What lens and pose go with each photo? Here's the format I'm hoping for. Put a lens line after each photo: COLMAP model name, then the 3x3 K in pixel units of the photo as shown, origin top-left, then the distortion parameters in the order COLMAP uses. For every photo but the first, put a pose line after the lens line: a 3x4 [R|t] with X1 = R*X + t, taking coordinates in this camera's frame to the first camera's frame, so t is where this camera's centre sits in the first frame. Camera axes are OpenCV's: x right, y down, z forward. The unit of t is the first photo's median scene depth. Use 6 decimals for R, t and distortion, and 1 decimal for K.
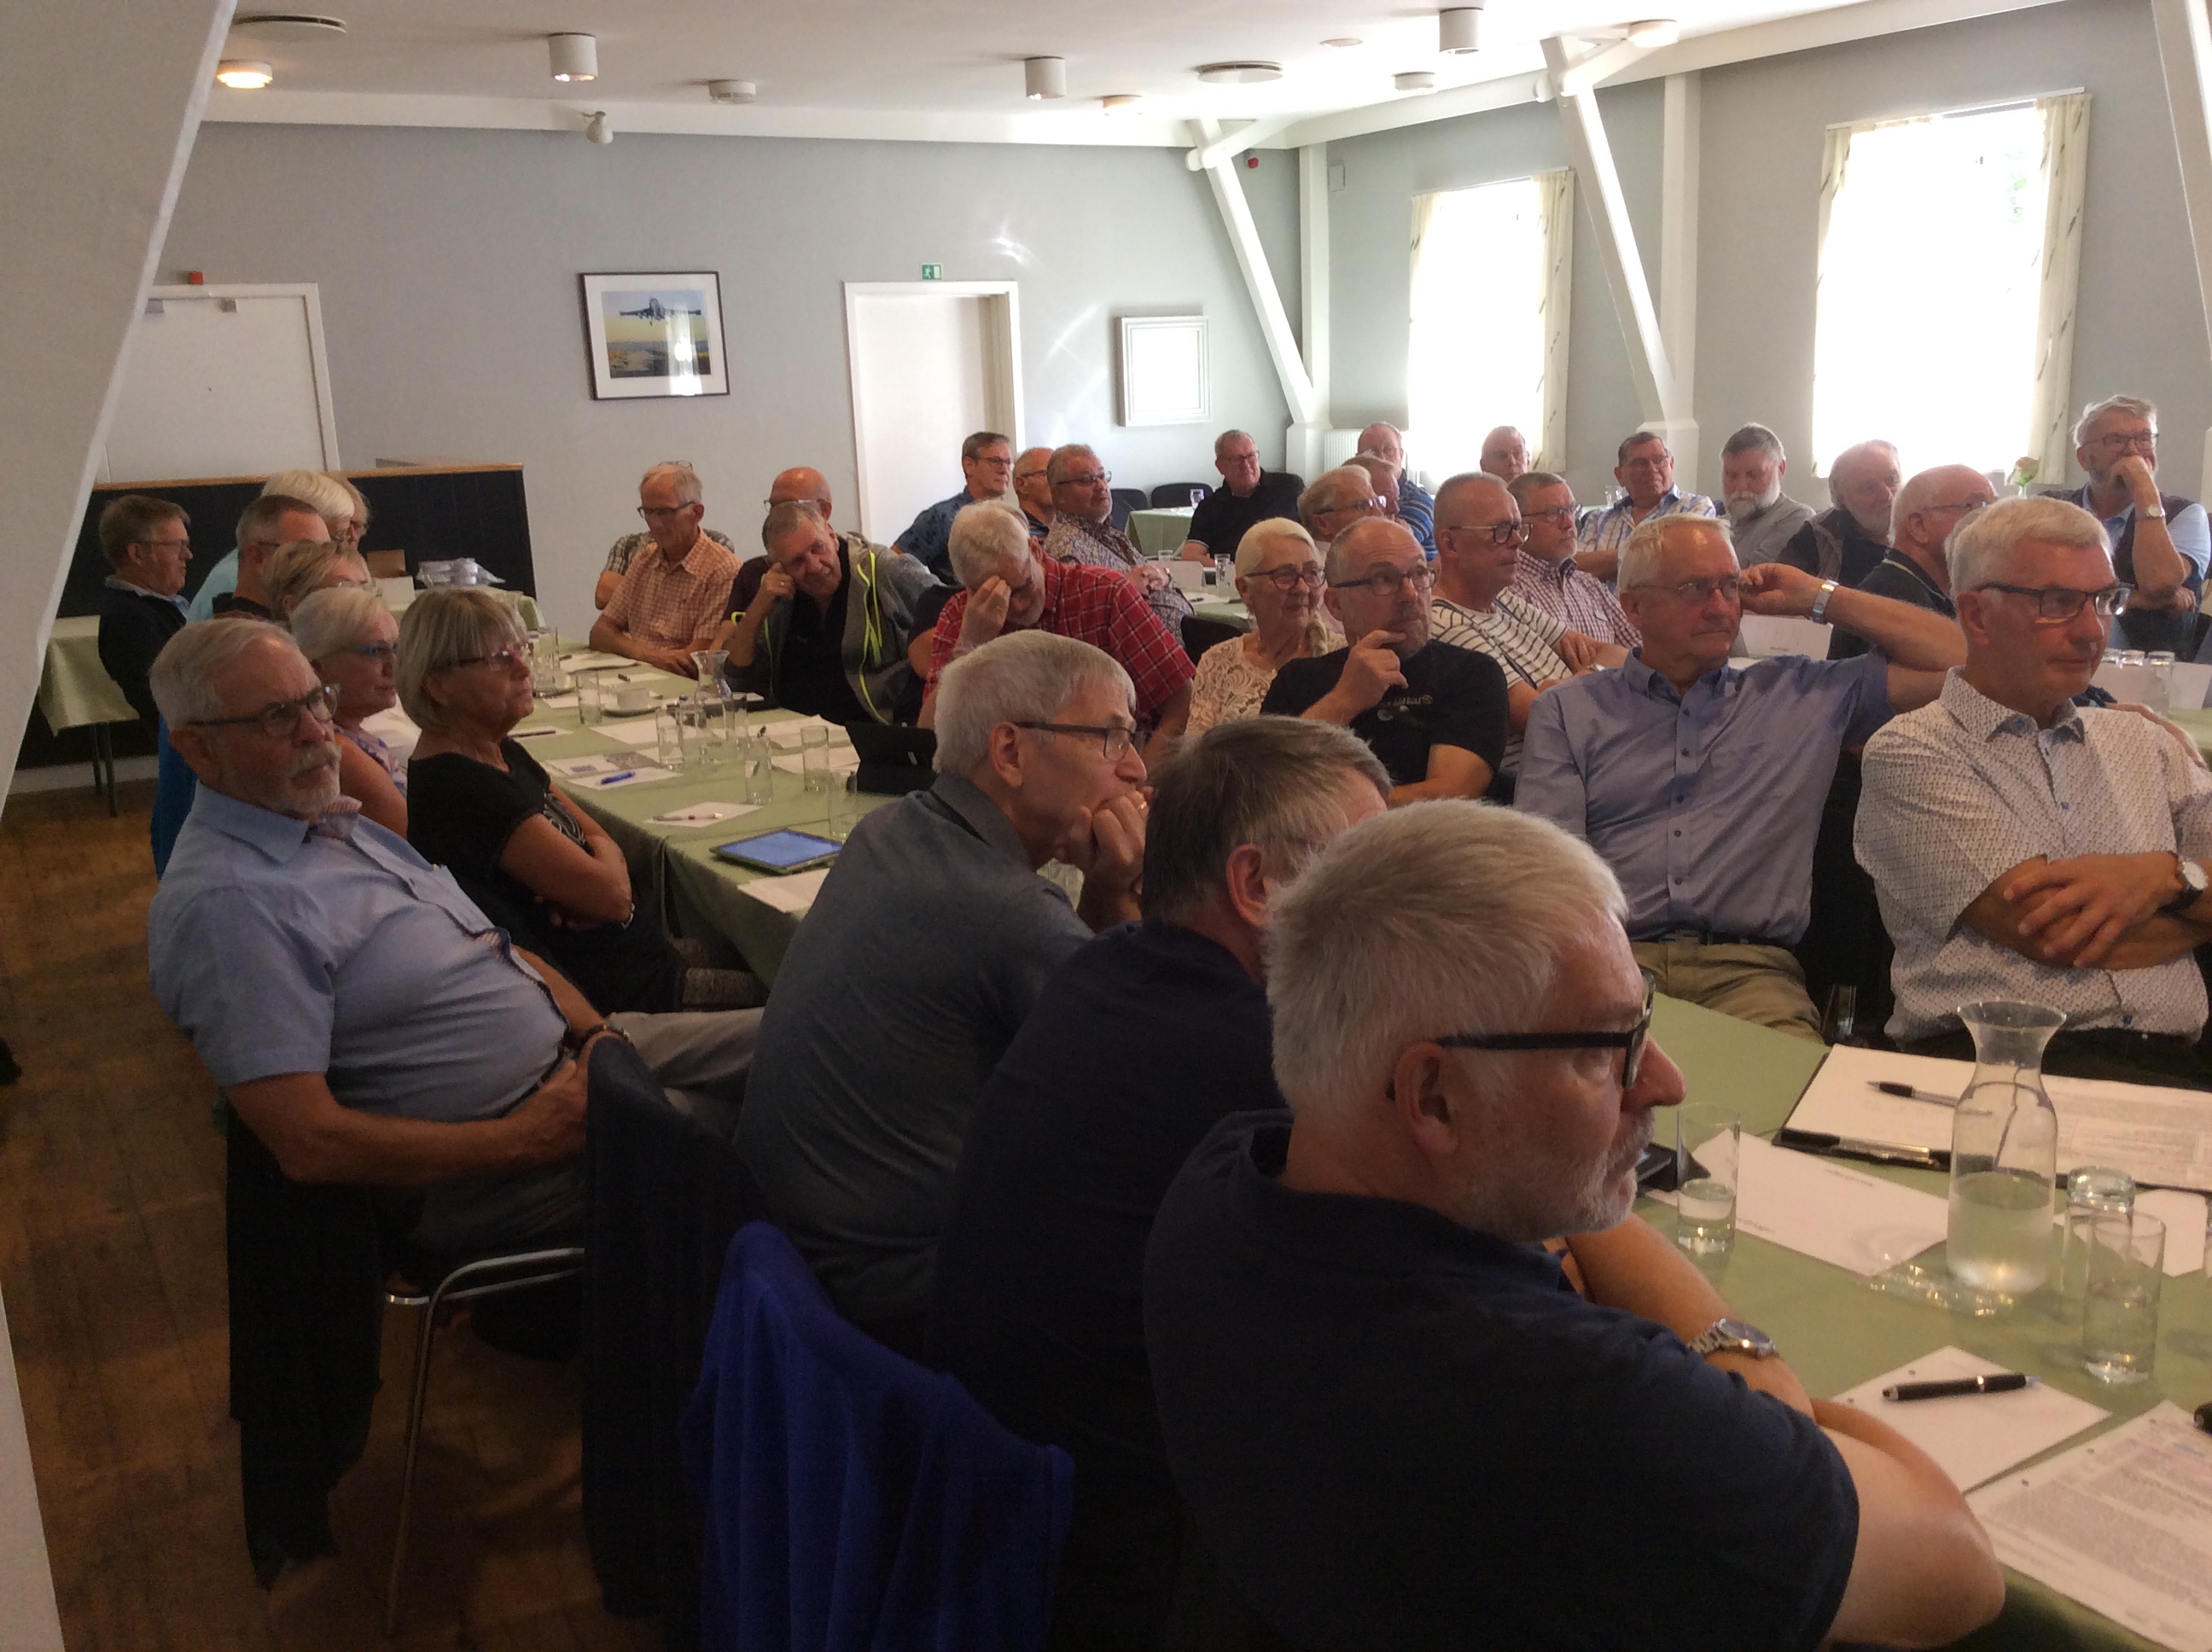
lens RADIAL K [[2012.0, 0, 1116.4], [0, 2012.0, 841.2], [0, 0, 1]] dist [0.101993, -0.207888]
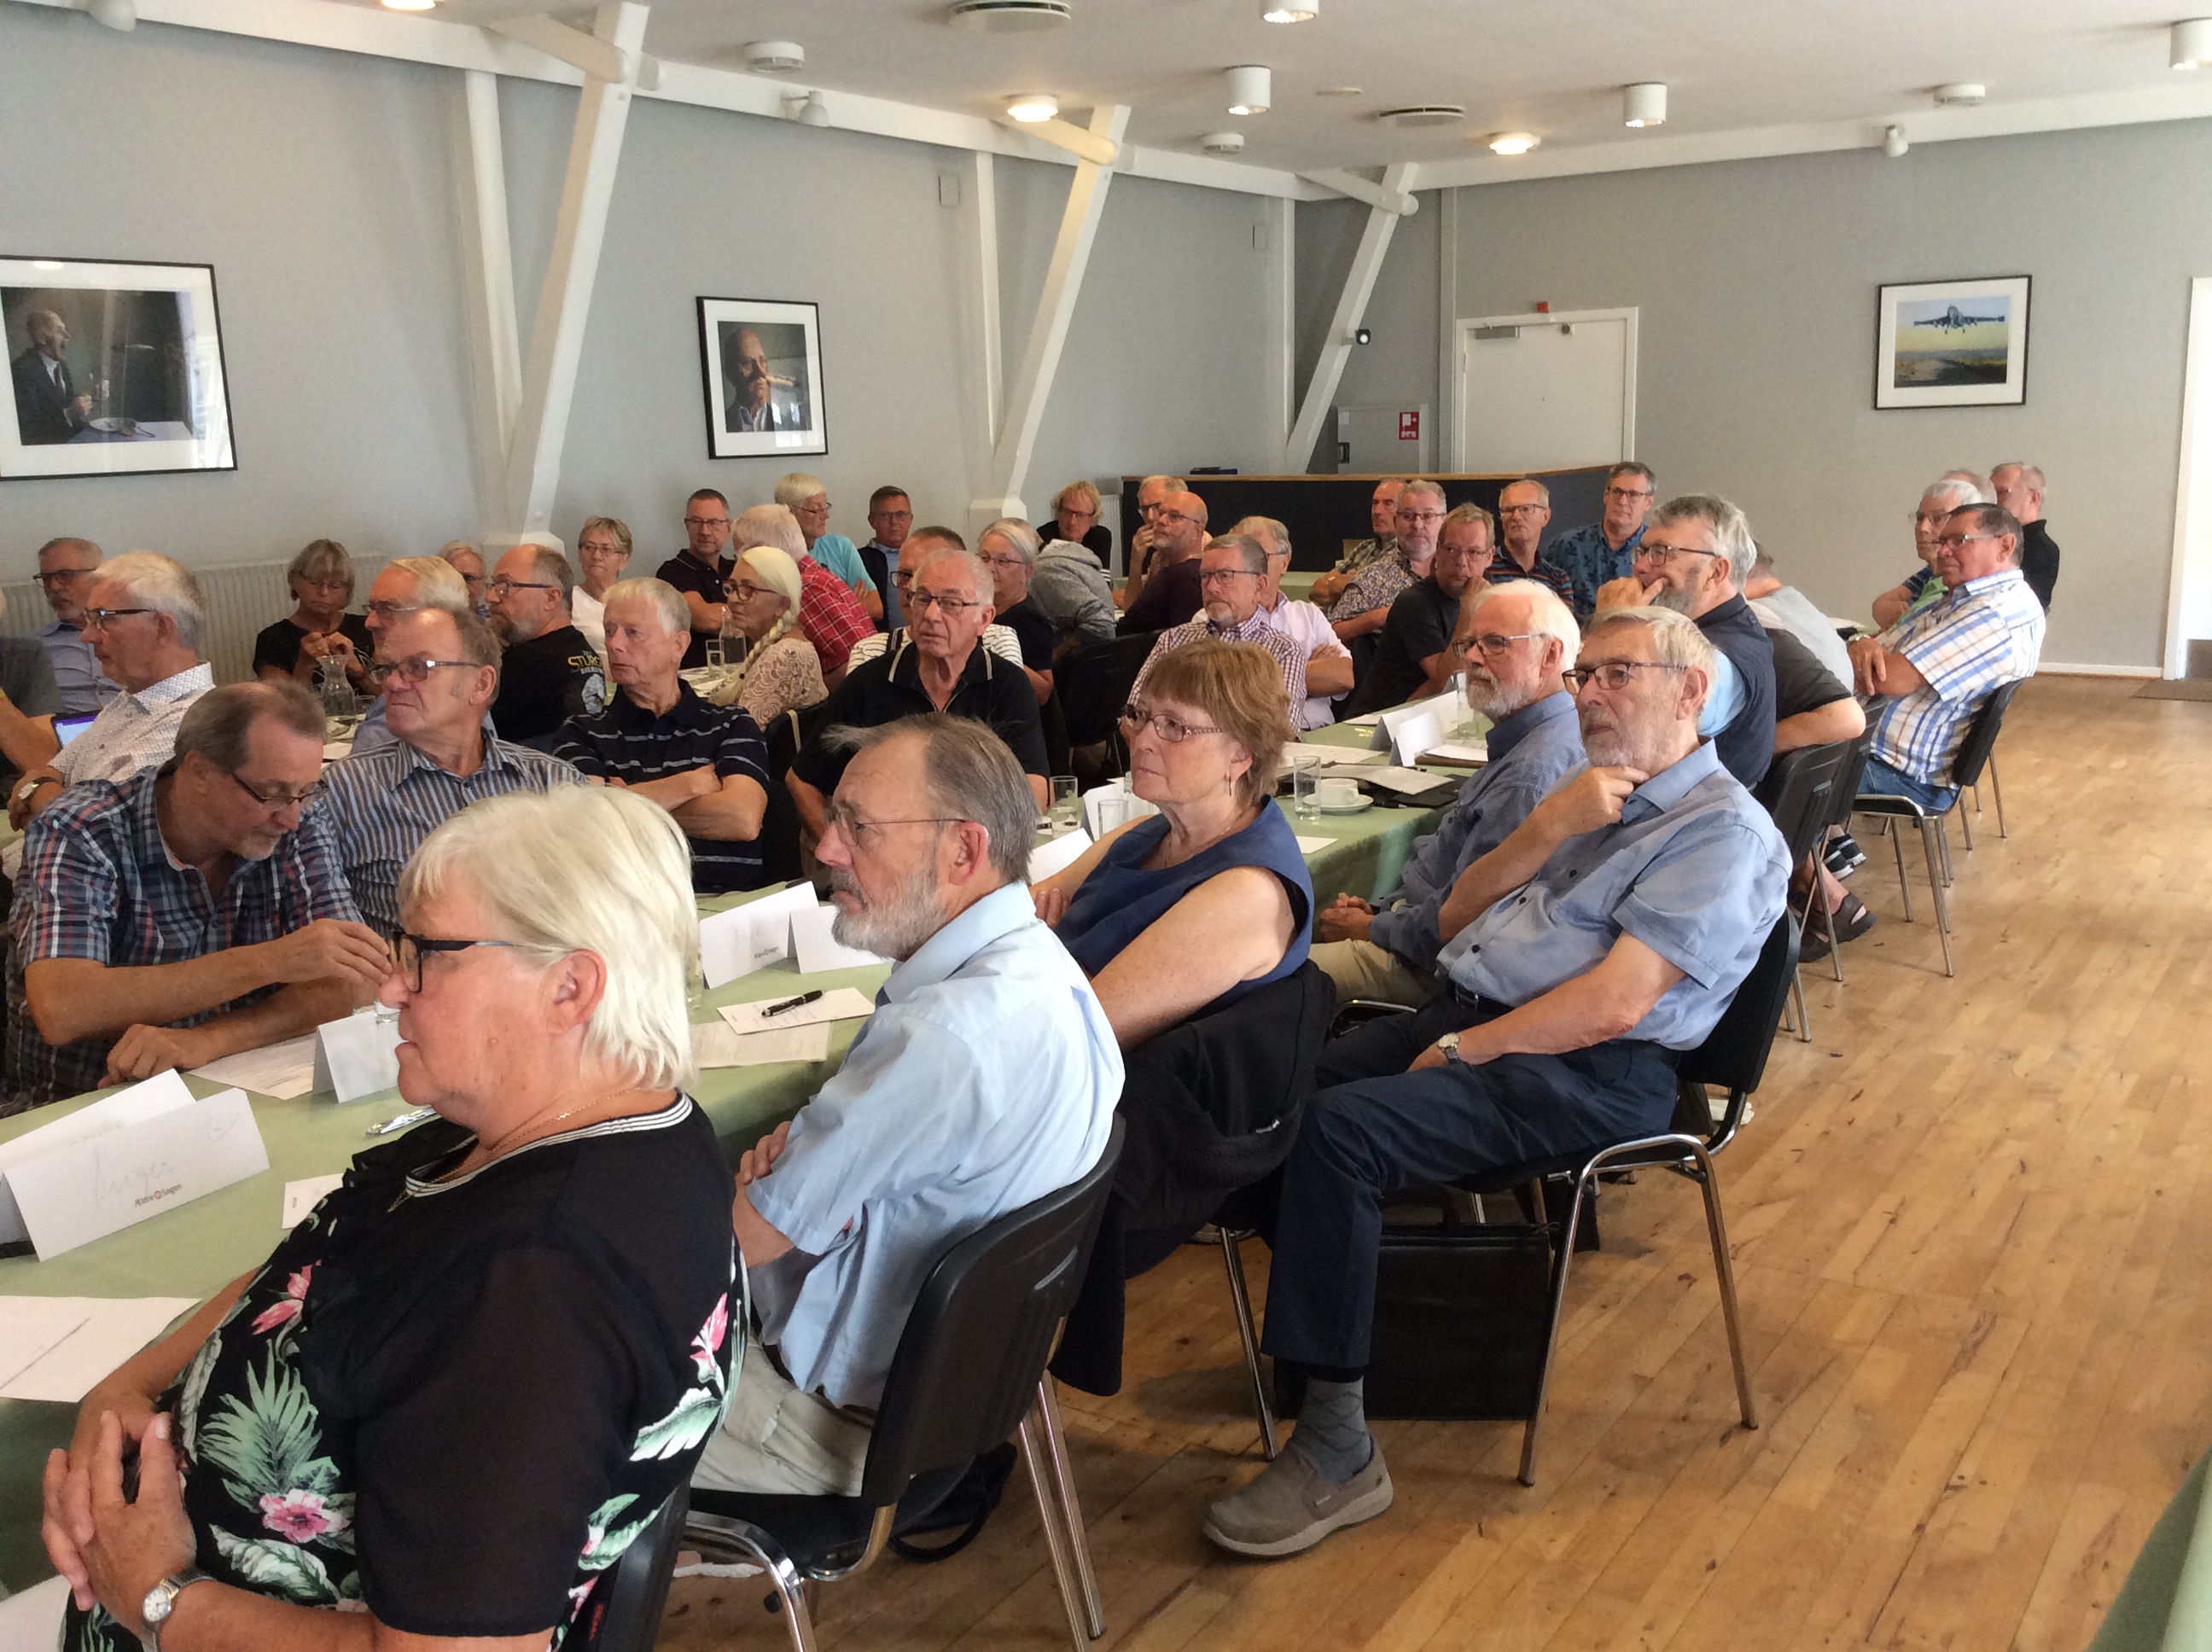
lens RADIAL K [[2012.0, 0, 1116.4], [0, 2012.0, 841.2], [0, 0, 1]] dist [0.101993, -0.207888]
pose [[0.427444, 0.210103, -0.879289, 2.419475], [-0.189408, 0.971846, 0.140143, -0.374930], [0.883977, 0.106642, 0.455205, 1.088904]]
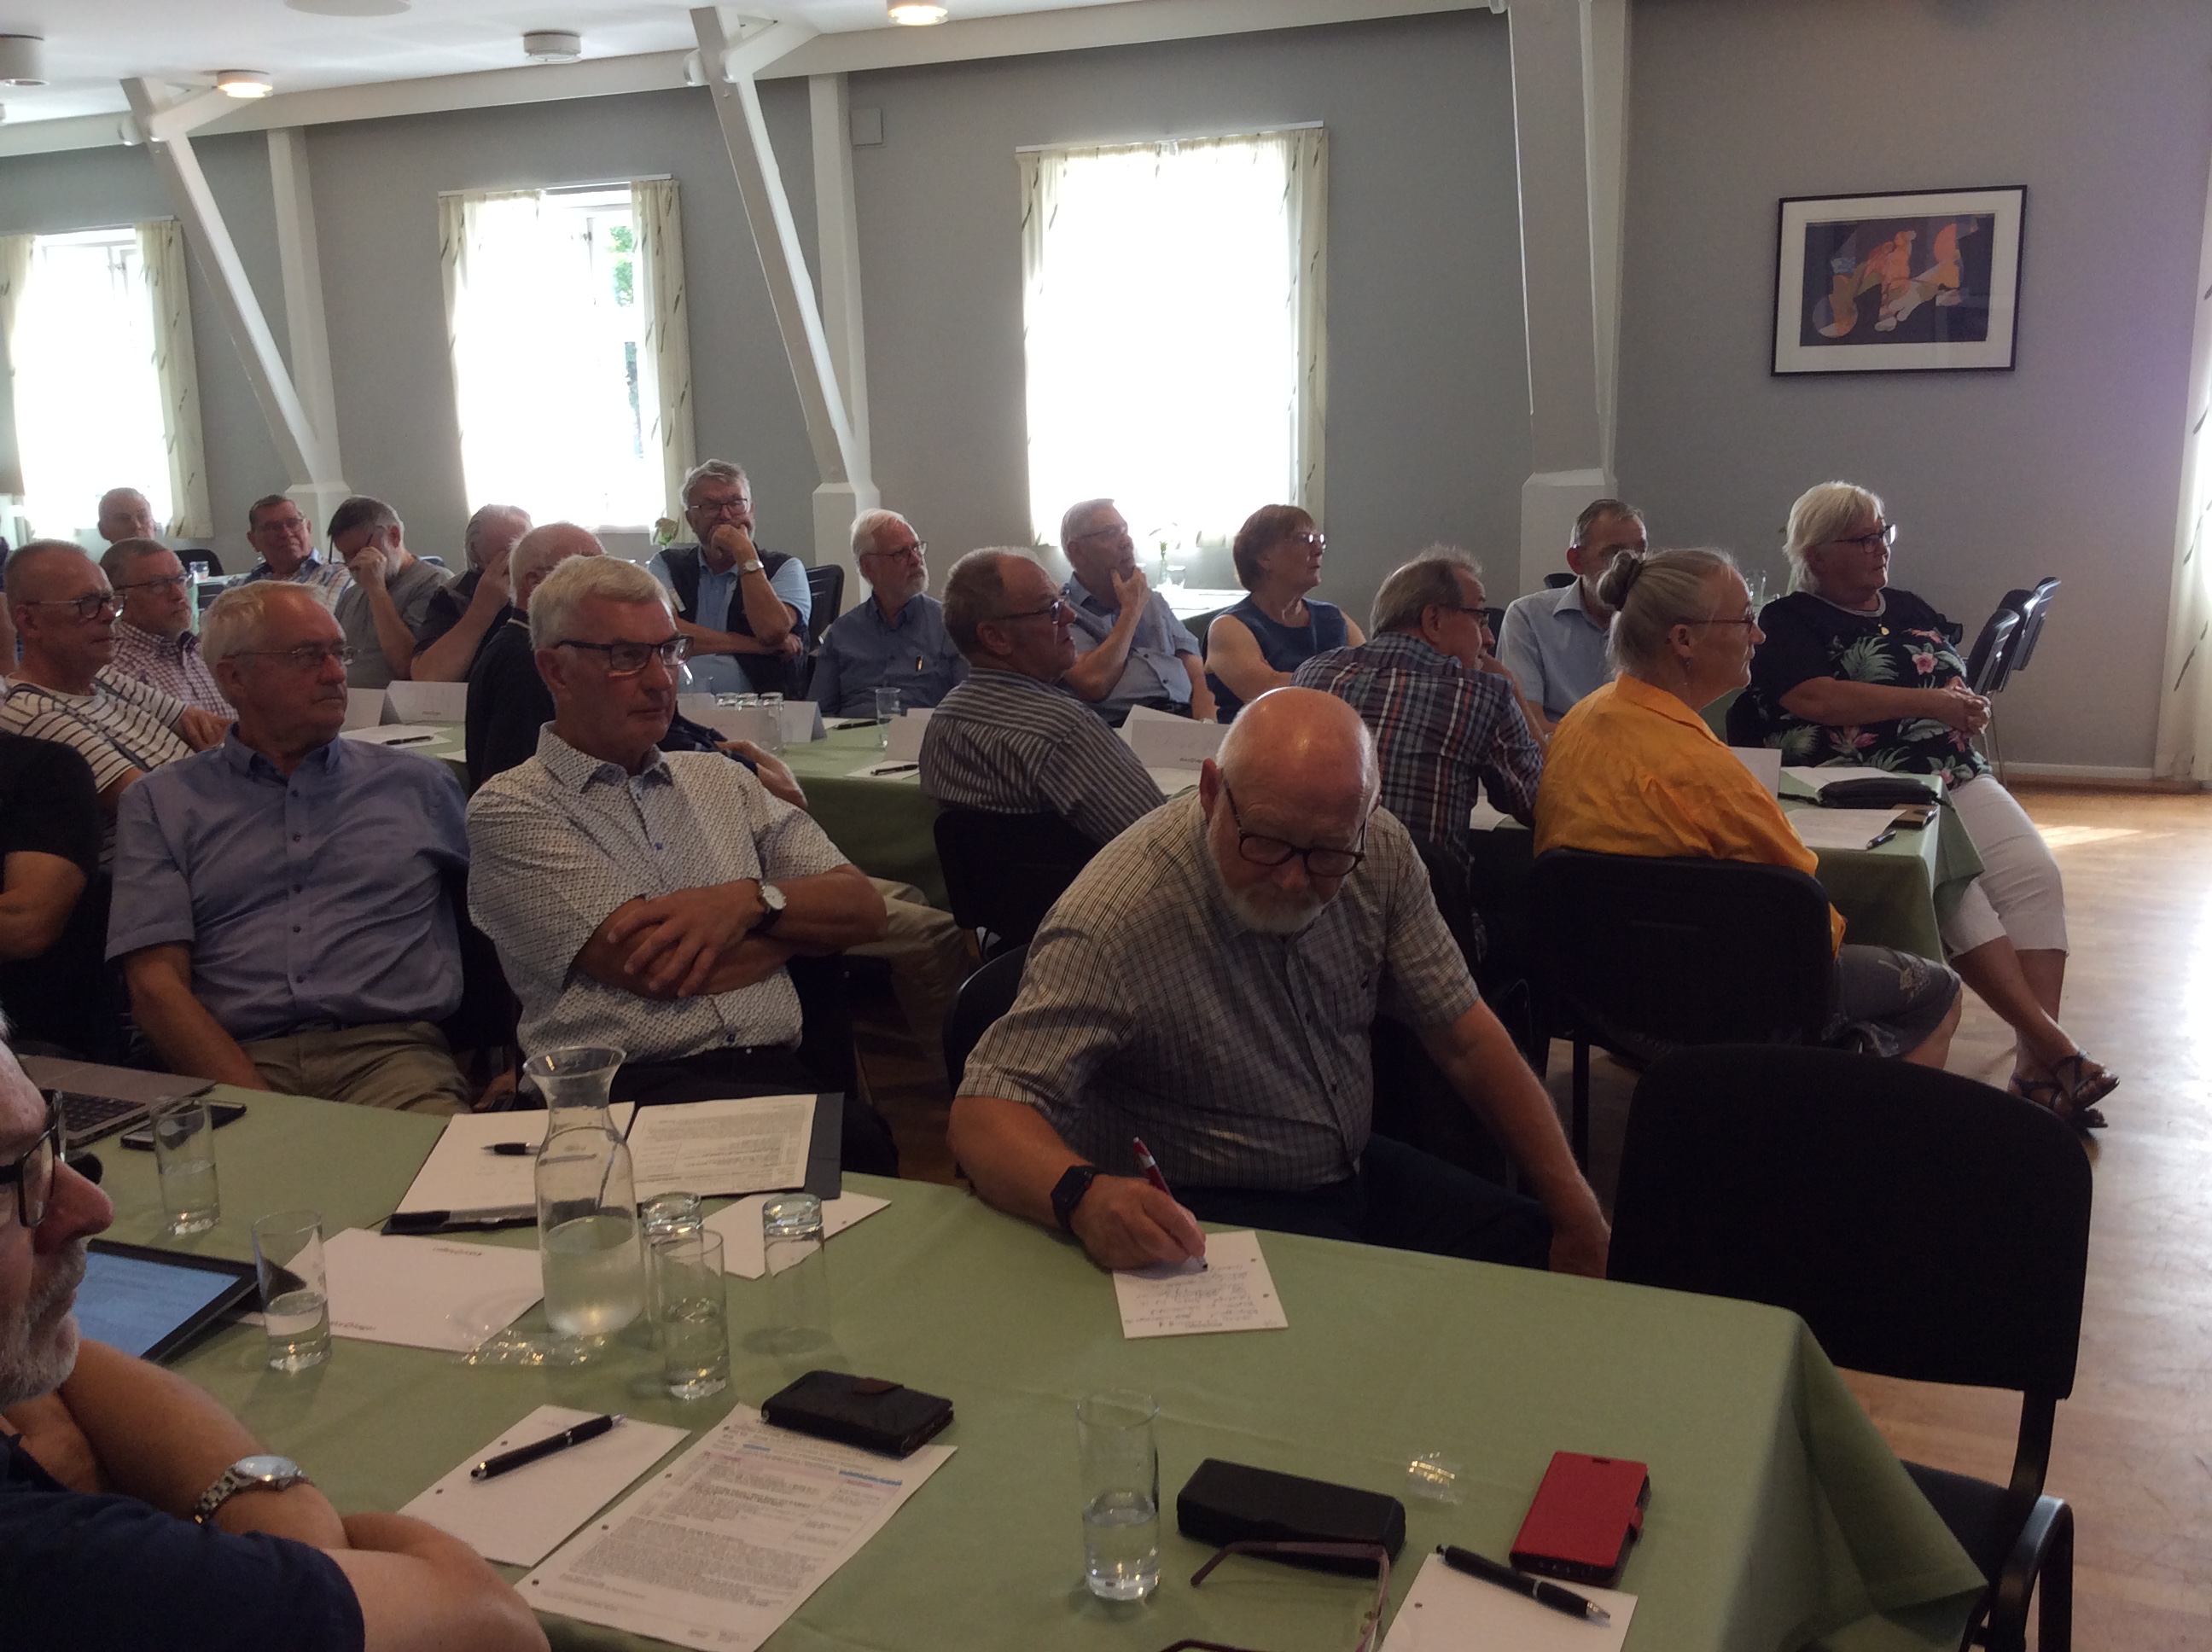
lens RADIAL K [[2012.0, 0, 1116.4], [0, 2012.0, 841.2], [0, 0, 1]] dist [0.101993, -0.207888]
pose [[0.816223, -0.107628, 0.567623, 0.064293], [0.124530, 0.992175, 0.009059, 0.000069], [-0.564156, 0.063292, 0.823239, 0.002221]]
